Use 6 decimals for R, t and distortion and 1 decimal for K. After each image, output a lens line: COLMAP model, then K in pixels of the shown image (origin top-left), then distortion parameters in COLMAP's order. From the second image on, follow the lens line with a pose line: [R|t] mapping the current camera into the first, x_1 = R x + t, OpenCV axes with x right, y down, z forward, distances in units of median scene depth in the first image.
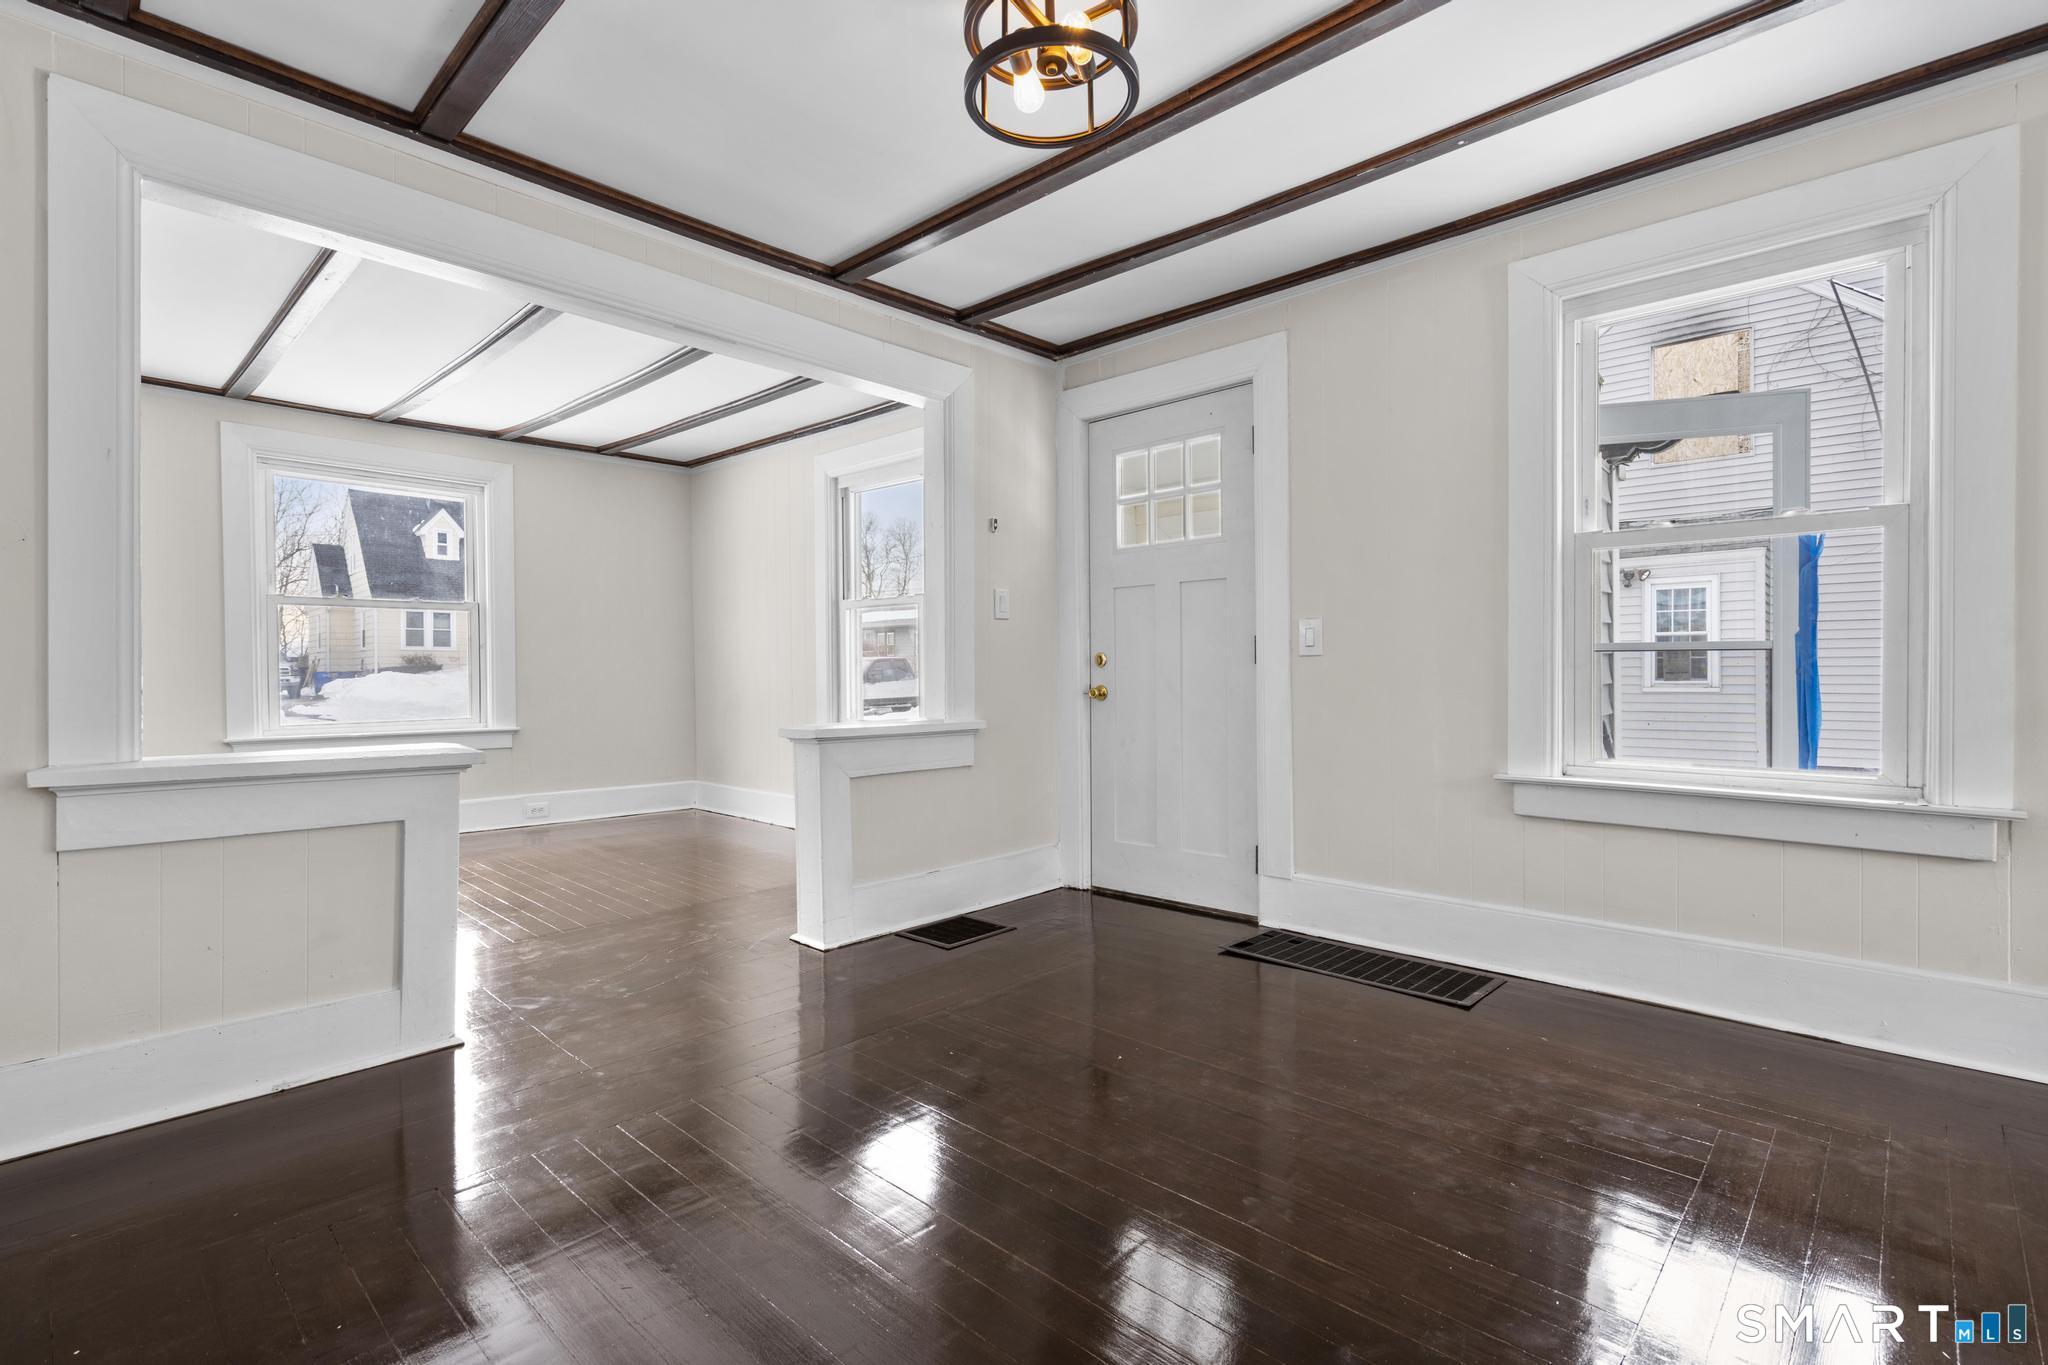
lens RADIAL K [[942.5, 0, 1019.6], [0, 942.5, 678.0], [0, 0, 1]] dist [0.028012, 0.000049]
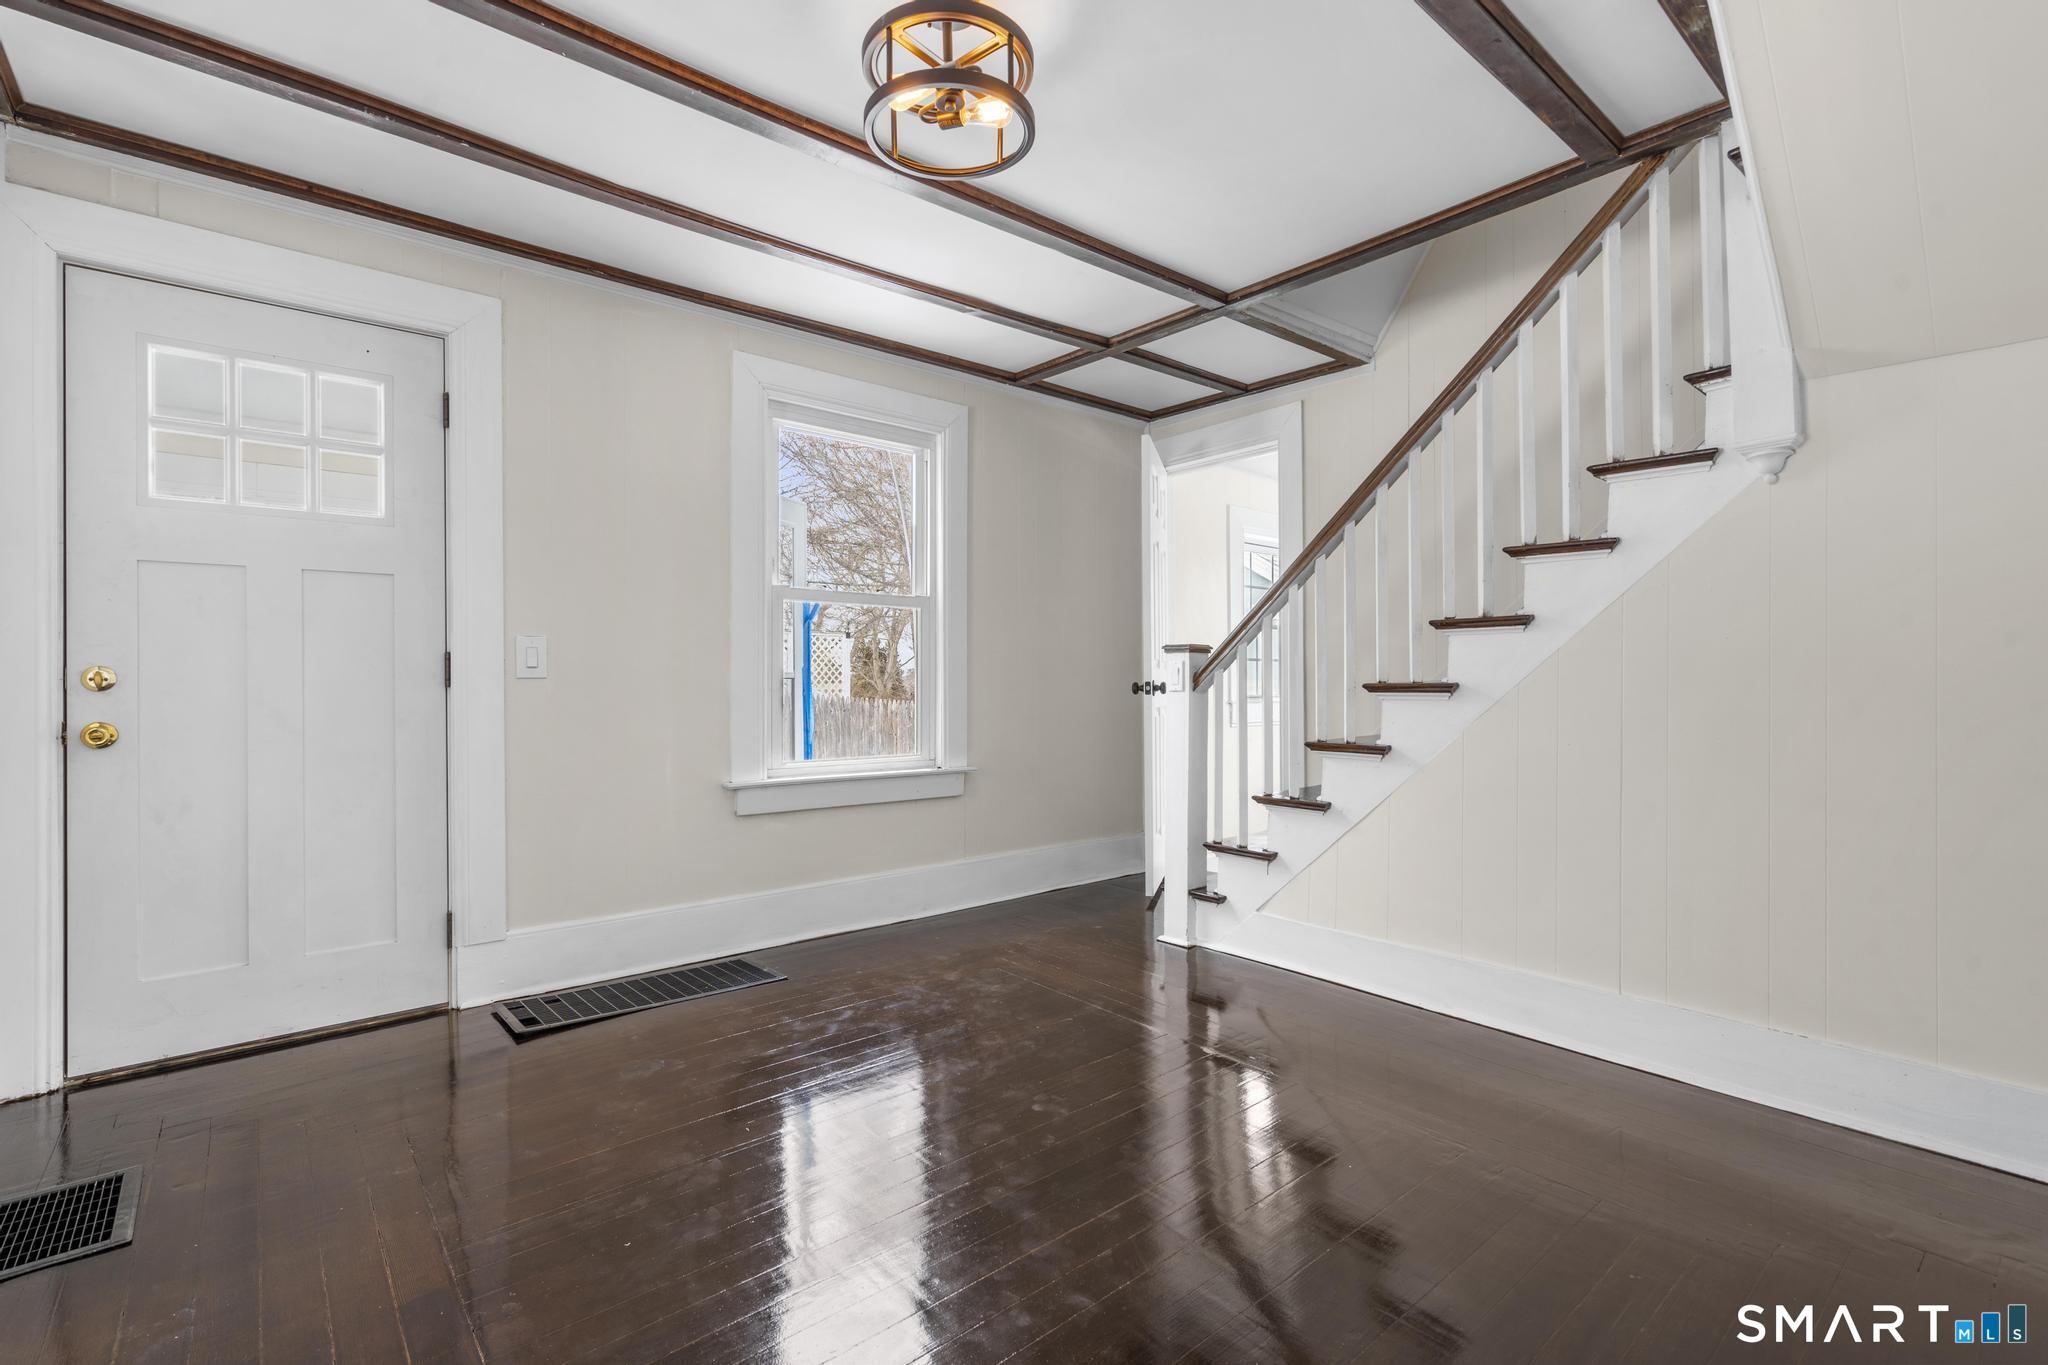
lens RADIAL K [[942.5, 0, 1019.6], [0, 942.5, 678.0], [0, 0, 1]] dist [0.028012, 0.000049]
pose [[0.137375, 0.018572, 0.990345, -0.532823], [0.018338, 0.999605, -0.021290, 0.004158], [-0.990349, 0.021086, 0.136980, 0.441912]]
